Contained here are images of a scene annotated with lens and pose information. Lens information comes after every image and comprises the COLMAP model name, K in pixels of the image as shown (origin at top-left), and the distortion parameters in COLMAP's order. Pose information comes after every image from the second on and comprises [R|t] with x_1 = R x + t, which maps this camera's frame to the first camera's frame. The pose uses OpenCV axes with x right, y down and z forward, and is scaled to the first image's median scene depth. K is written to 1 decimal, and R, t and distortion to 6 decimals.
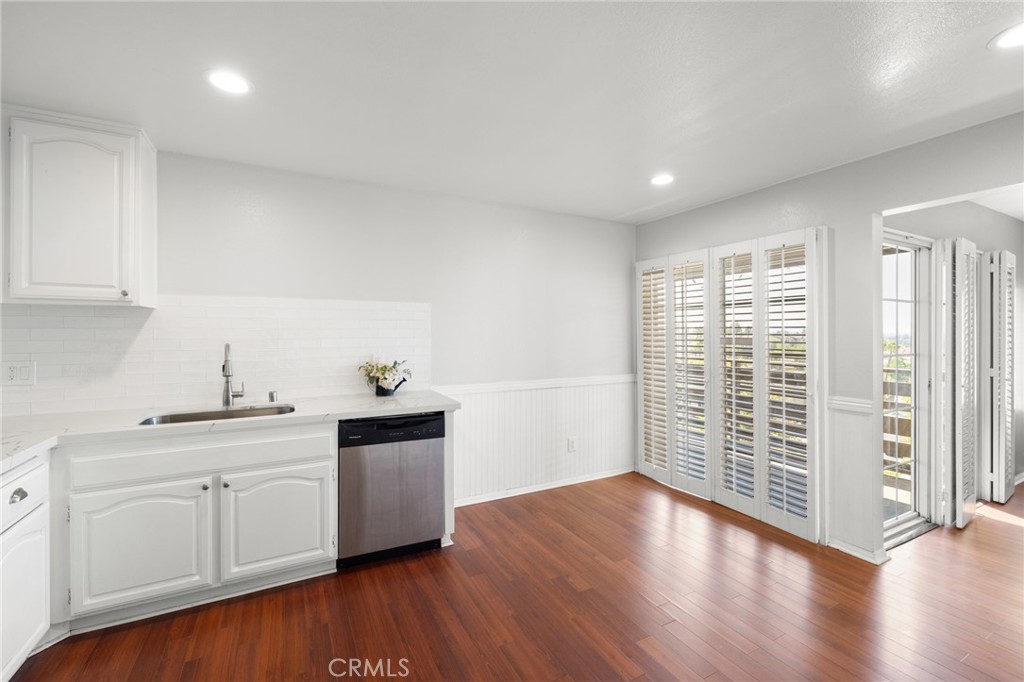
lens RADIAL K [[426.1, 0, 504.9], [0, 426.1, 335.6], [0, 0, 1]] dist [0.001215, -0.000043]
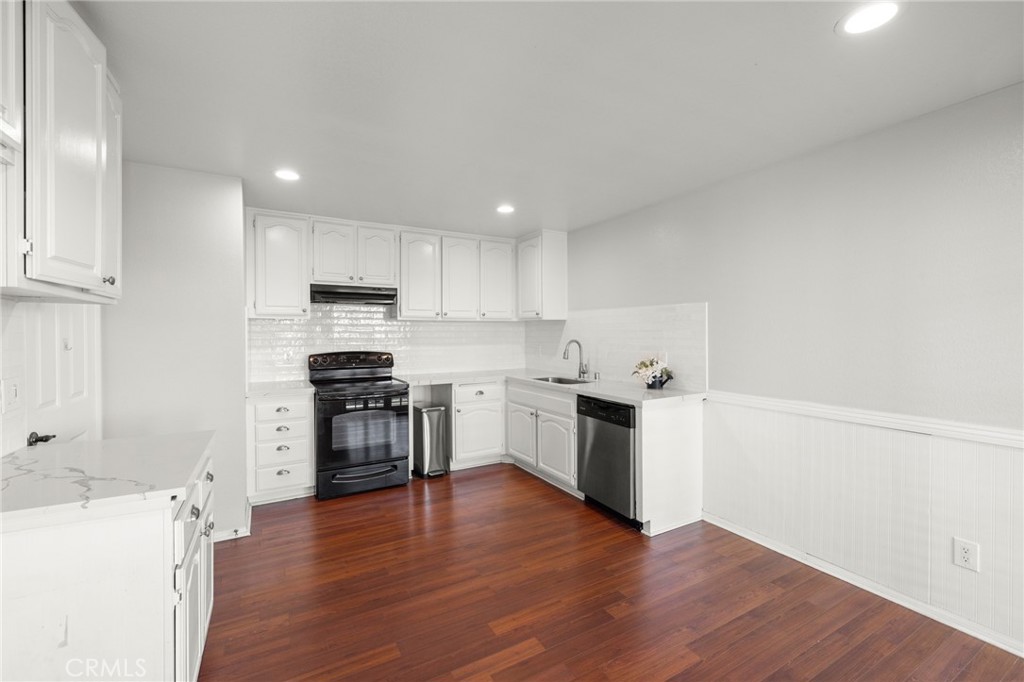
lens RADIAL K [[426.1, 0, 504.9], [0, 426.1, 335.6], [0, 0, 1]] dist [0.001215, -0.000043]
pose [[0.038177, 0.011784, -0.999202, 1.073175], [-0.001227, 0.999930, 0.011745, -0.018013], [0.999270, 0.000777, 0.038188, 0.714331]]
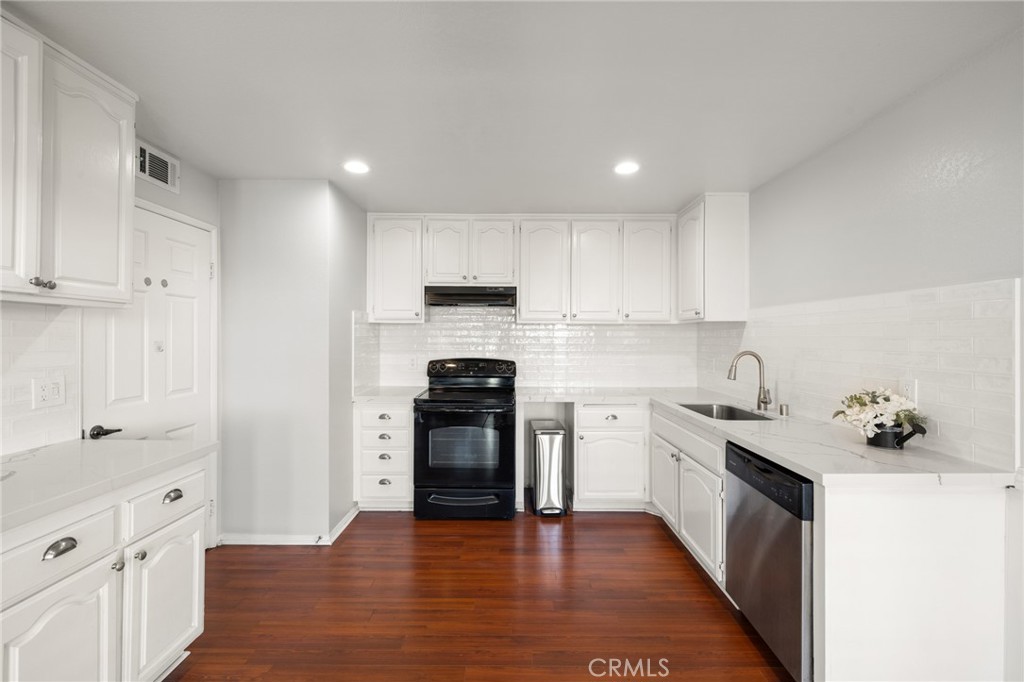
lens RADIAL K [[428.5, 0, 510.8], [0, 428.5, 338.4], [0, 0, 1]] dist [0.000705, 0.000132]
pose [[-0.456311, 0.004843, -0.889807, 0.650179], [-0.005980, 0.999946, 0.008509, -0.020696], [0.889800, 0.009204, -0.456258, 1.028294]]
